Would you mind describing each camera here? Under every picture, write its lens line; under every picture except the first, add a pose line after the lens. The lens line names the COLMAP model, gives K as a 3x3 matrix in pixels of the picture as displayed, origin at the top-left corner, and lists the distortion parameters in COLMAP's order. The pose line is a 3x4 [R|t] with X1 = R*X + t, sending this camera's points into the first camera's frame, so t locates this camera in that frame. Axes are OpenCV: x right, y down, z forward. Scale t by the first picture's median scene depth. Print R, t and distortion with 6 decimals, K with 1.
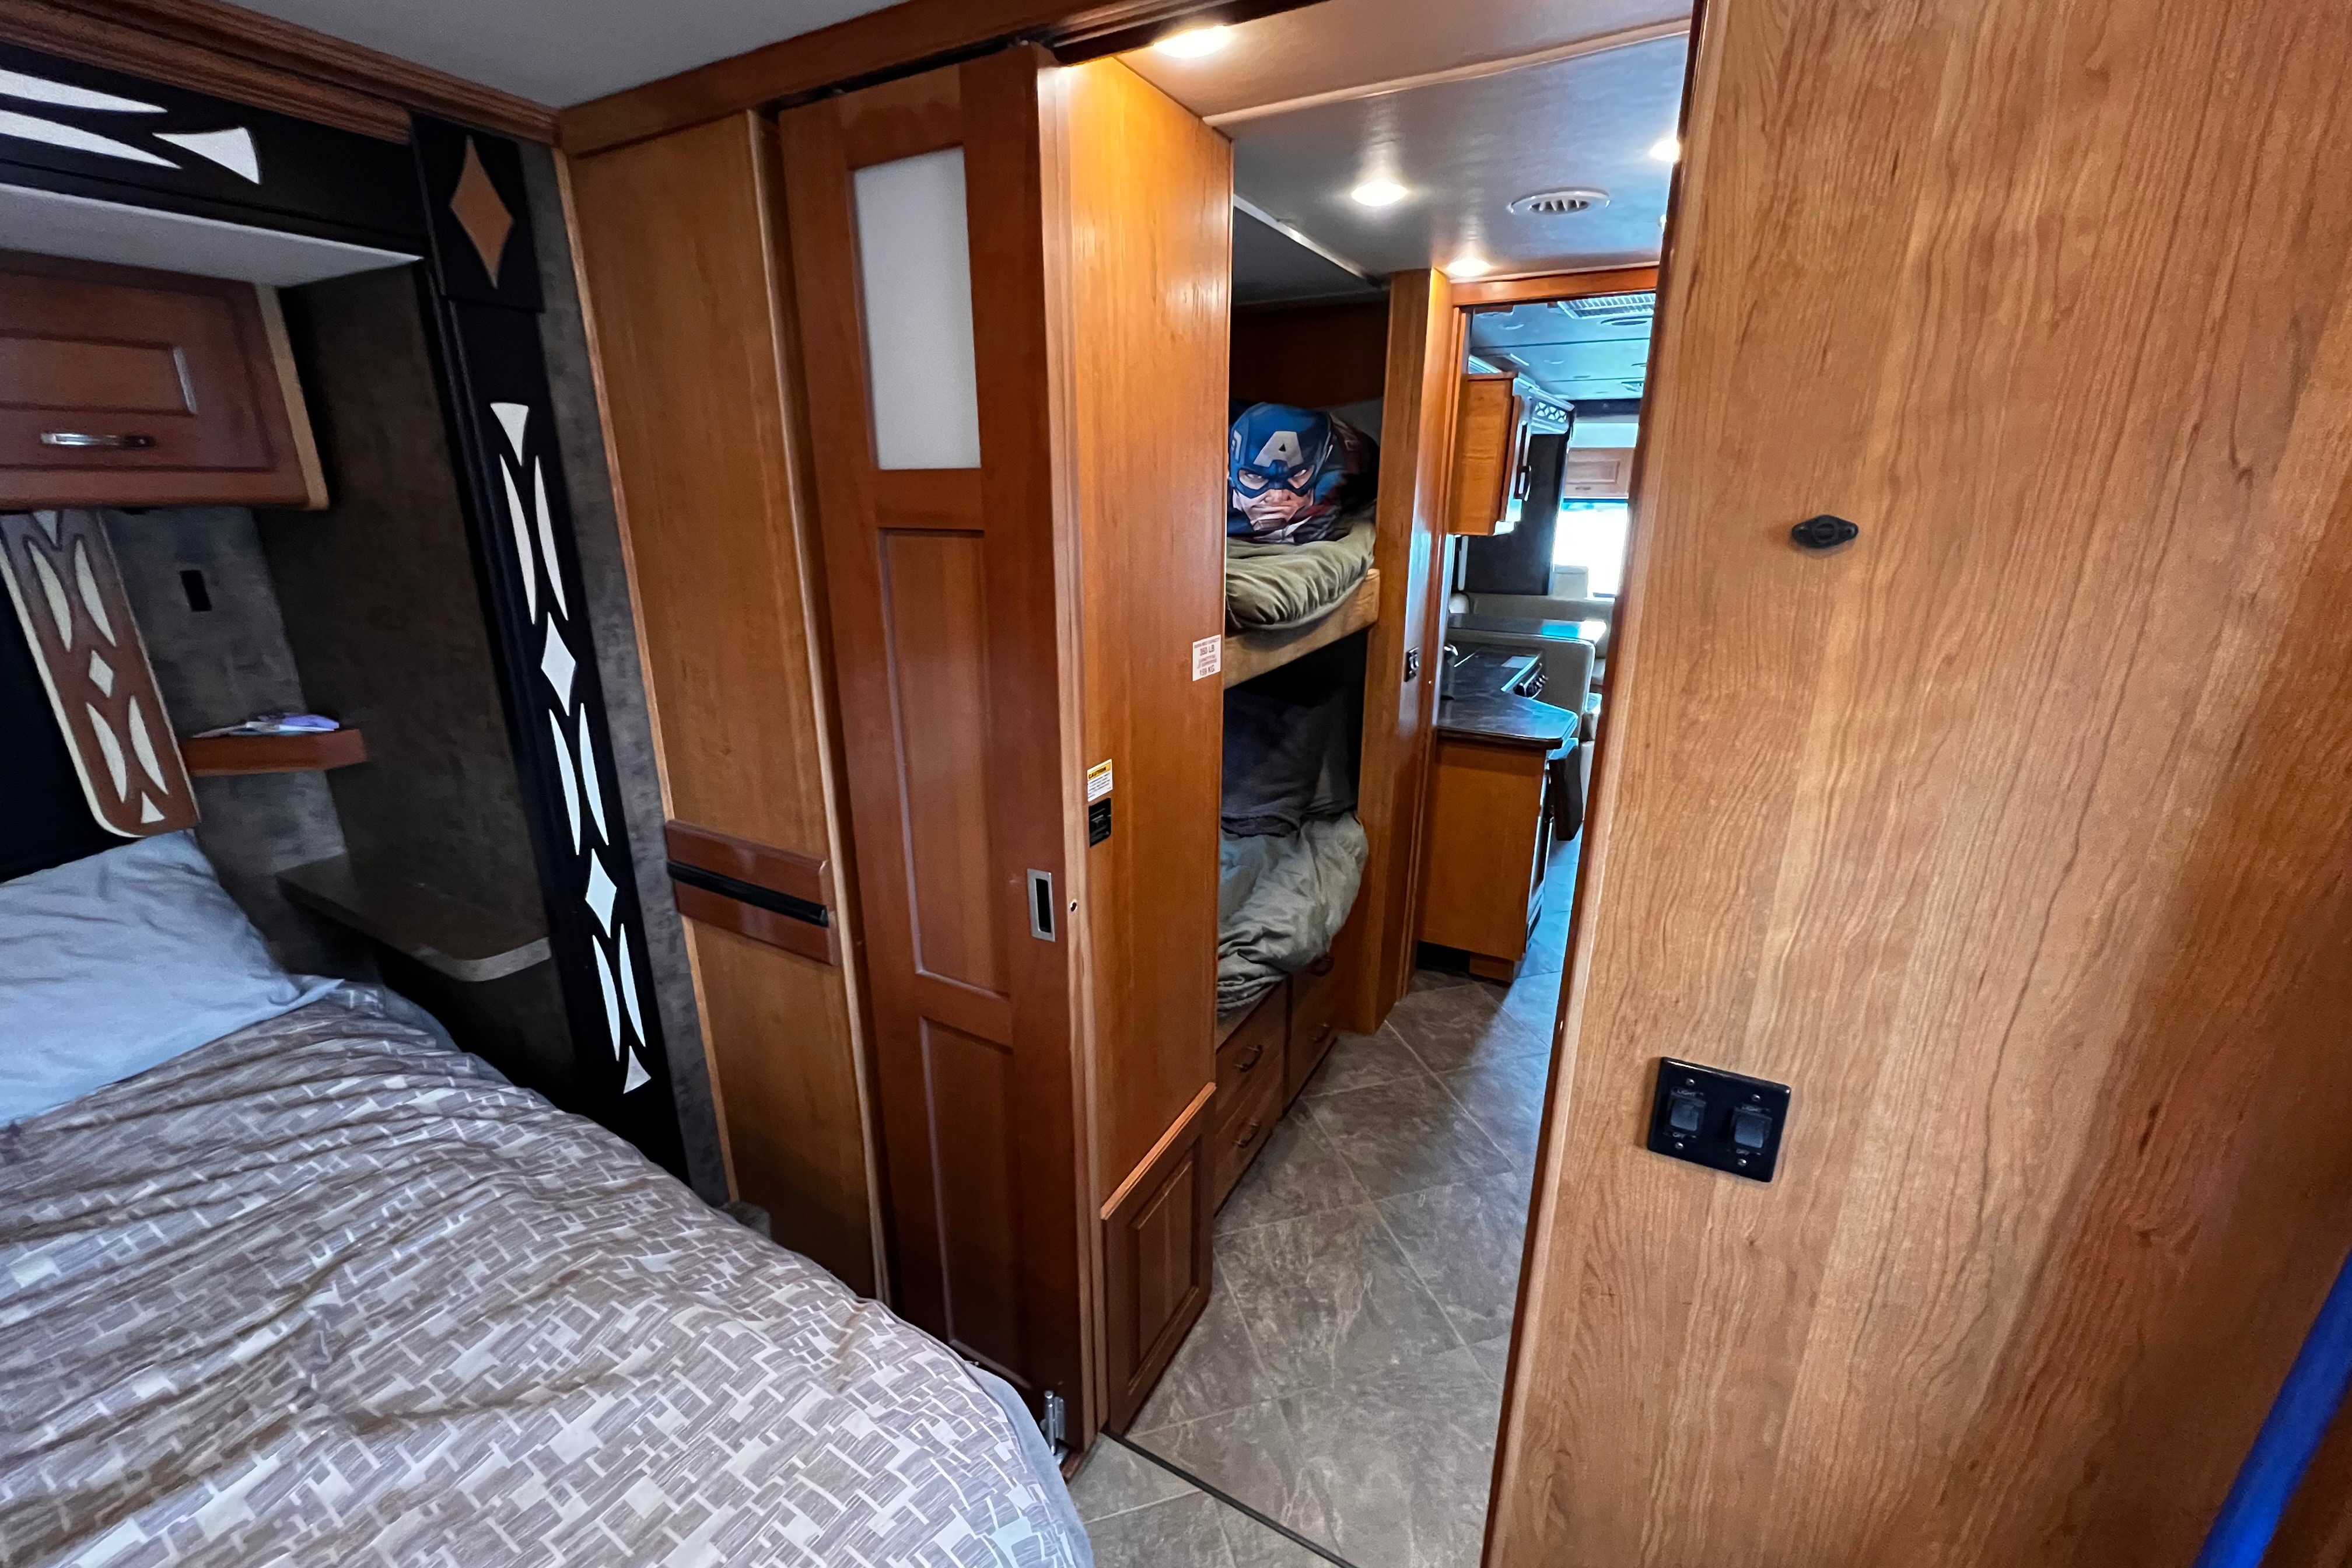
lens RADIAL K [[936.2, 0, 1168.4], [0, 936.2, 776.0], [0, 0, 1]] dist [-0.001994, -0.000618]
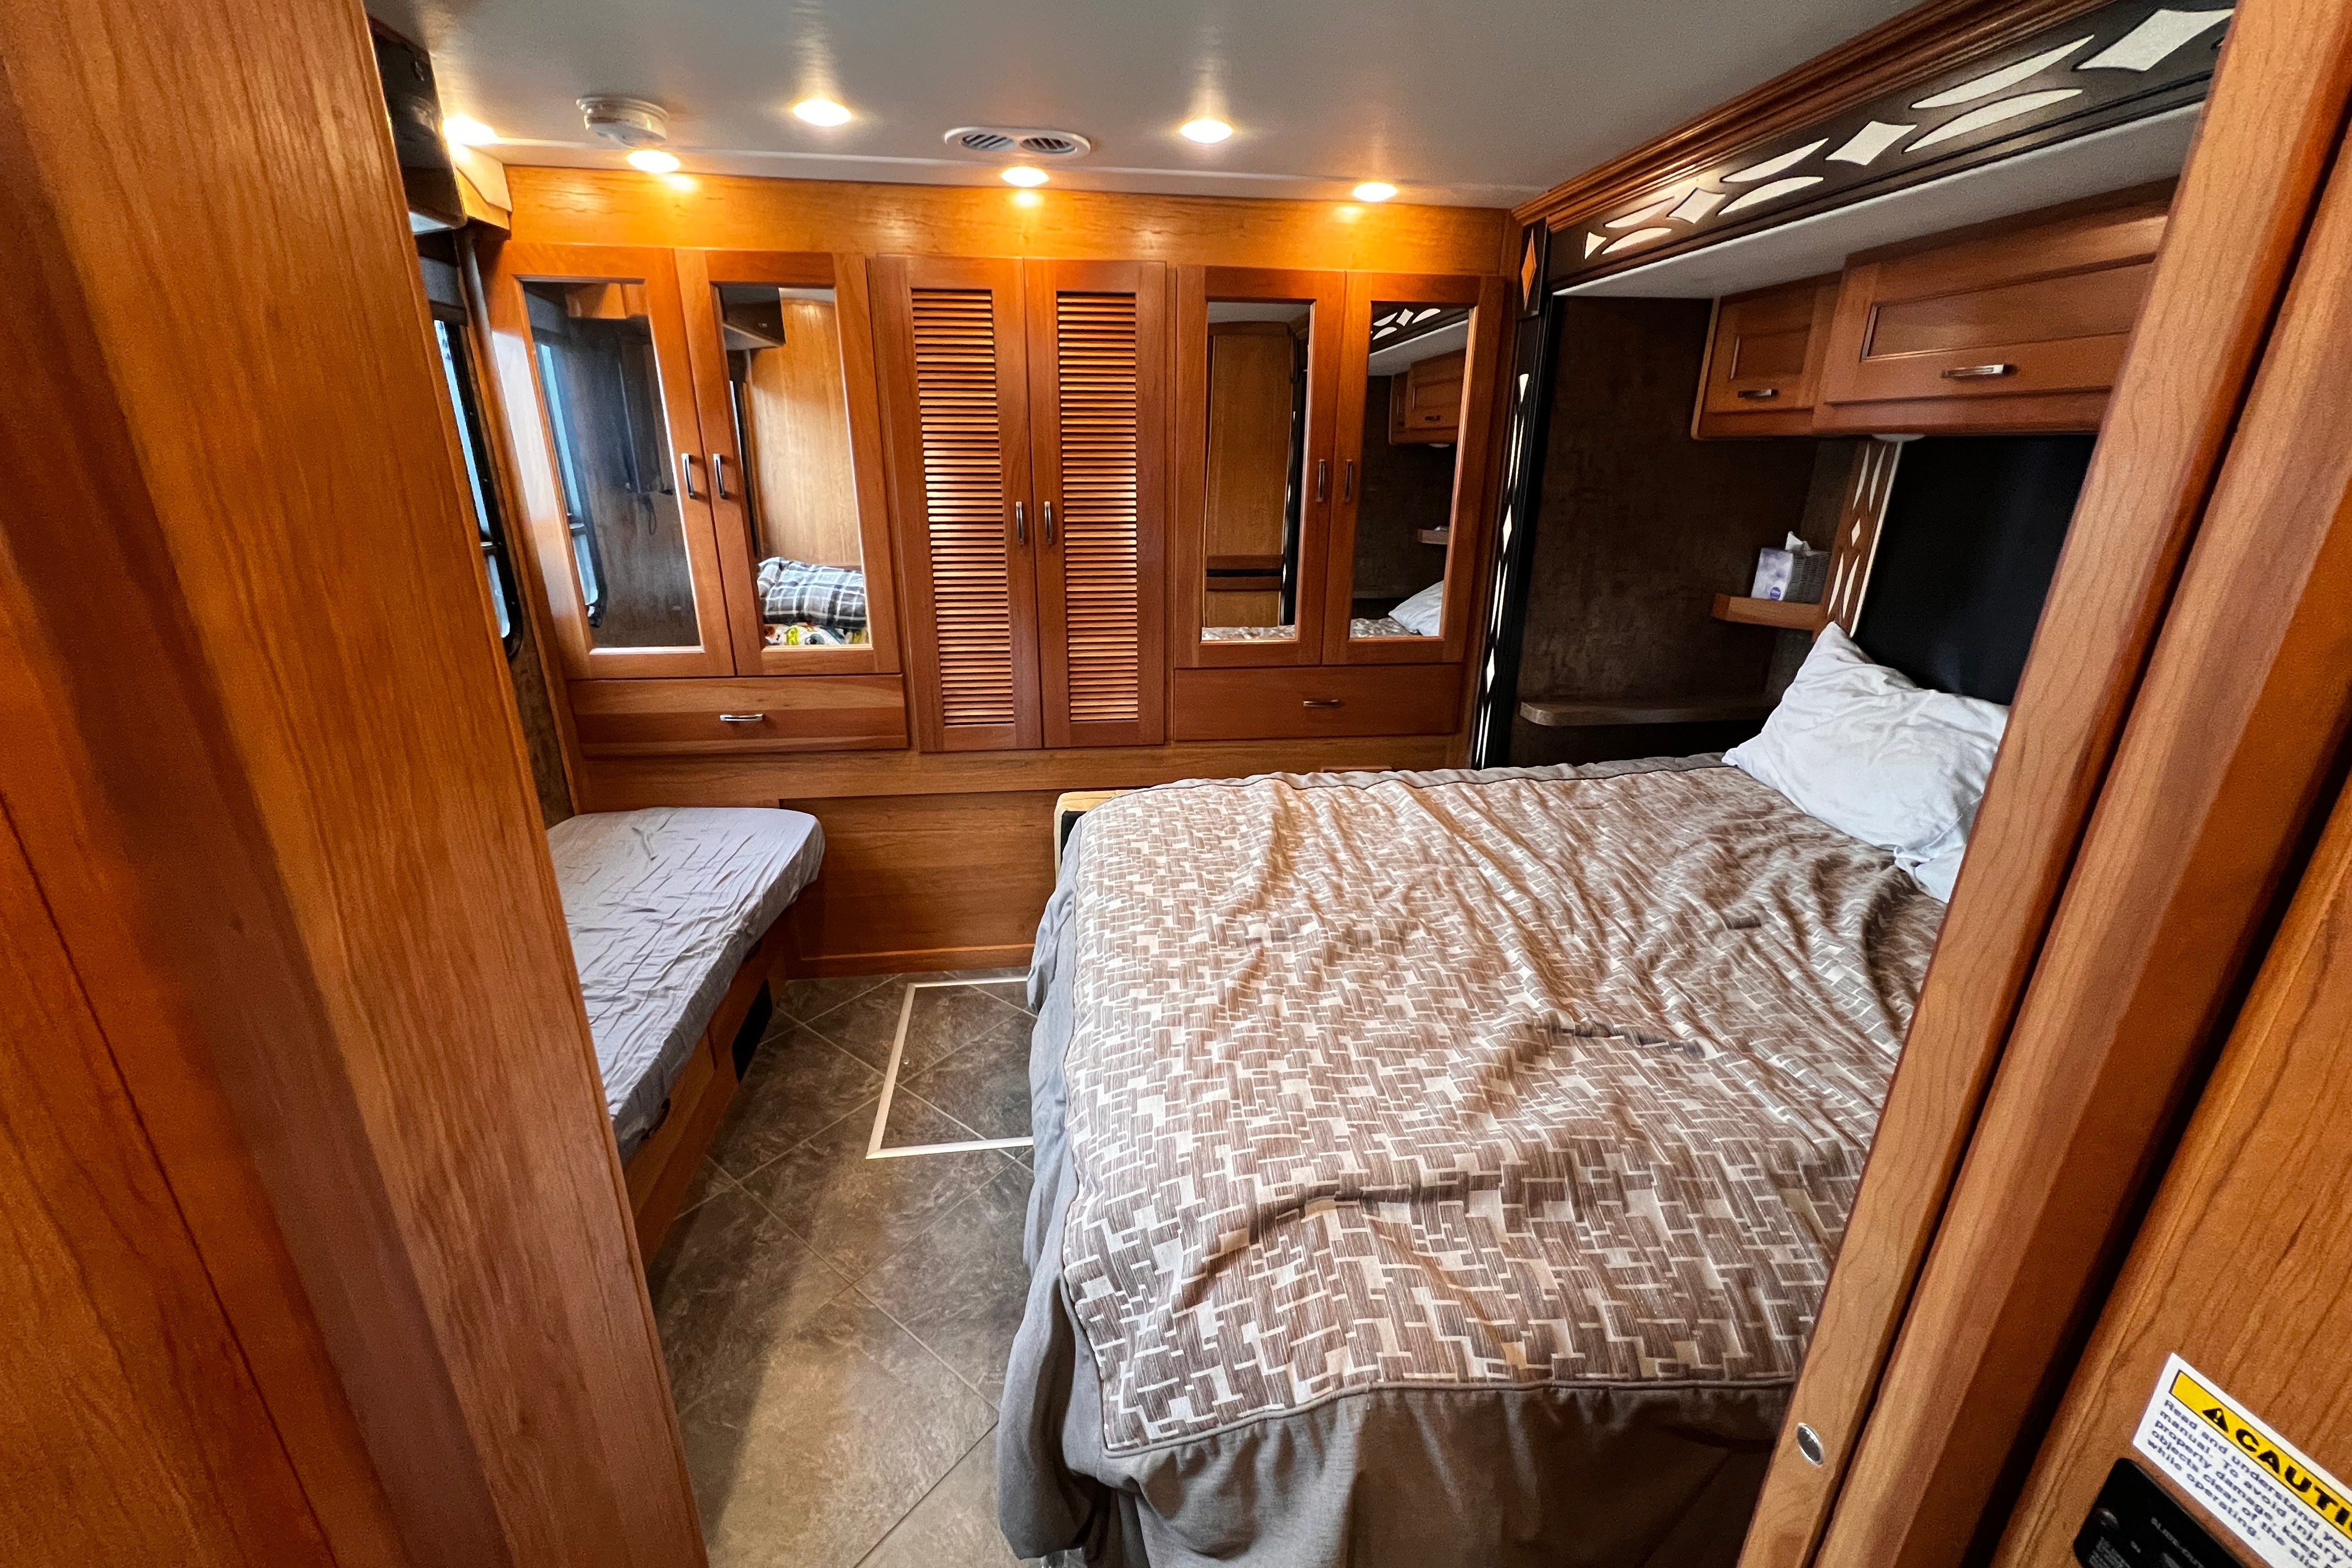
lens RADIAL K [[936.2, 0, 1172.7], [0, 936.2, 774.0], [0, 0, 1]] dist [-0.001994, -0.000618]
pose [[-0.799610, 0.190386, -0.569541, 0.258759], [-0.187889, 0.821481, 0.538393, -0.229717], [0.570369, 0.537515, -0.621093, 0.906977]]
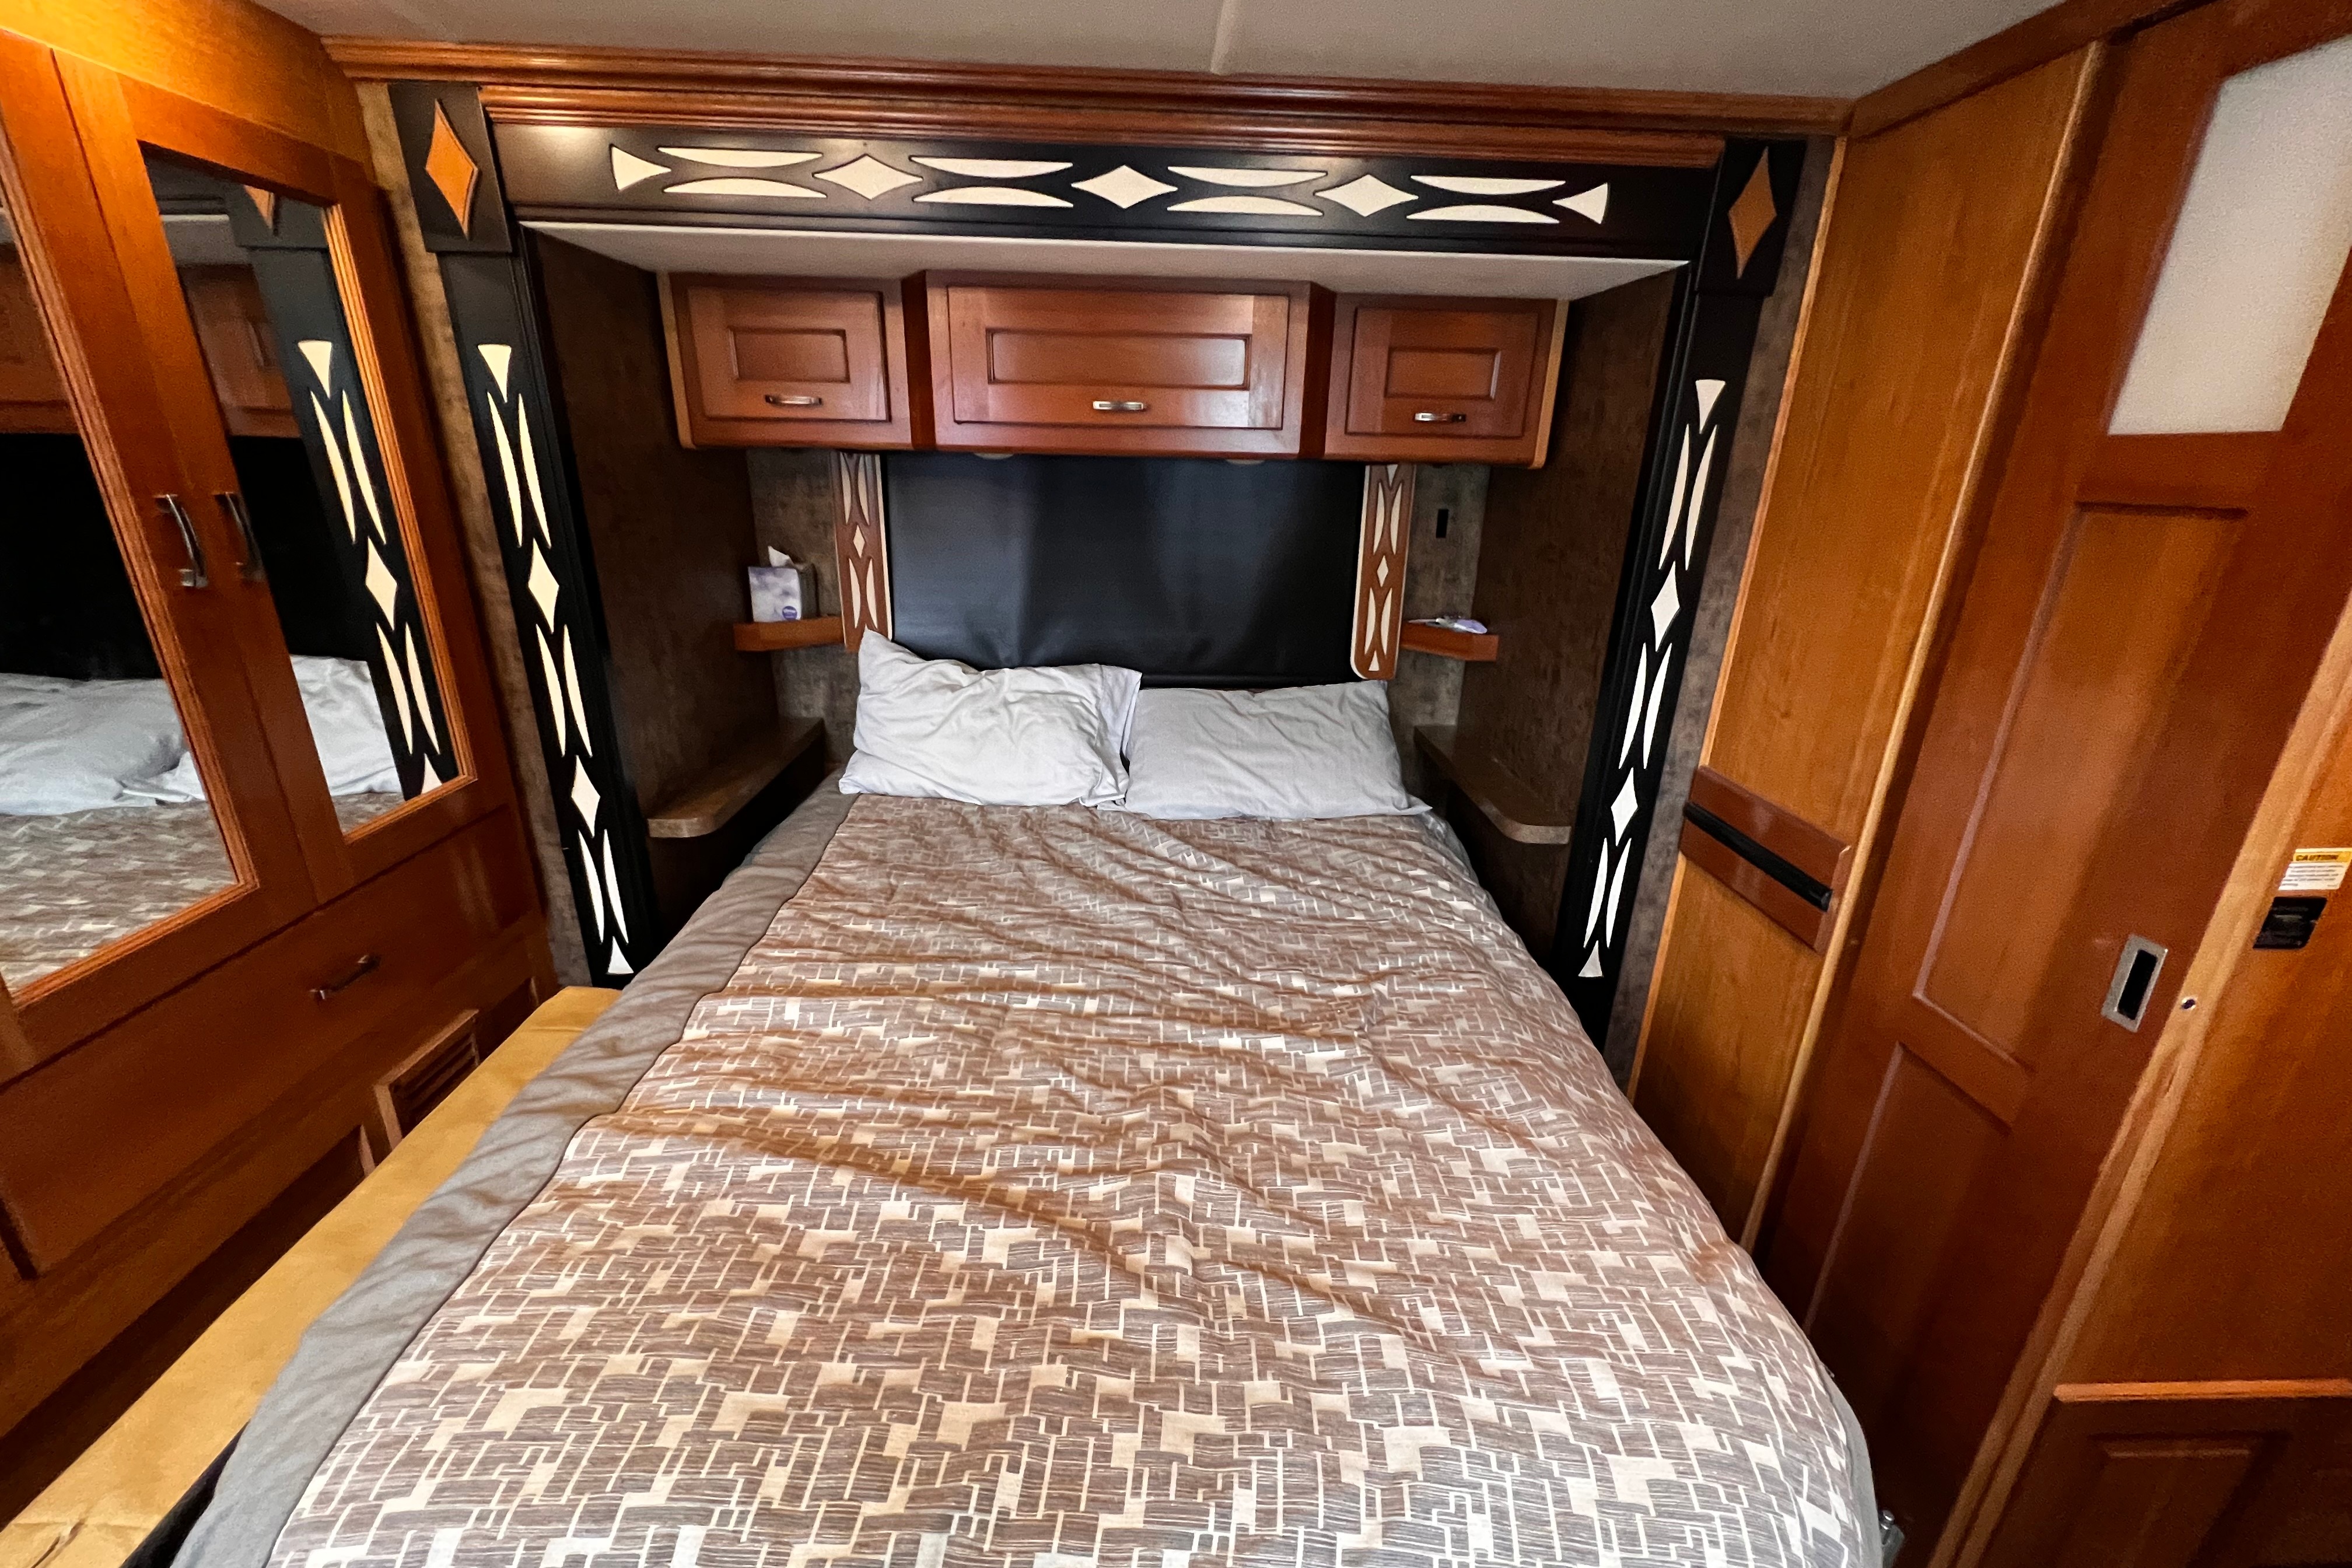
lens RADIAL K [[933.3, 0, 1170.5], [0, 933.3, 778.8], [0, 0, 1]] dist [0.000344, -0.000497]
pose [[0.516787, 0.291981, -0.804785, 0.028887], [-0.273941, 0.947017, 0.167674, 0.061058], [0.811102, 0.133812, 0.569392, -0.141269]]
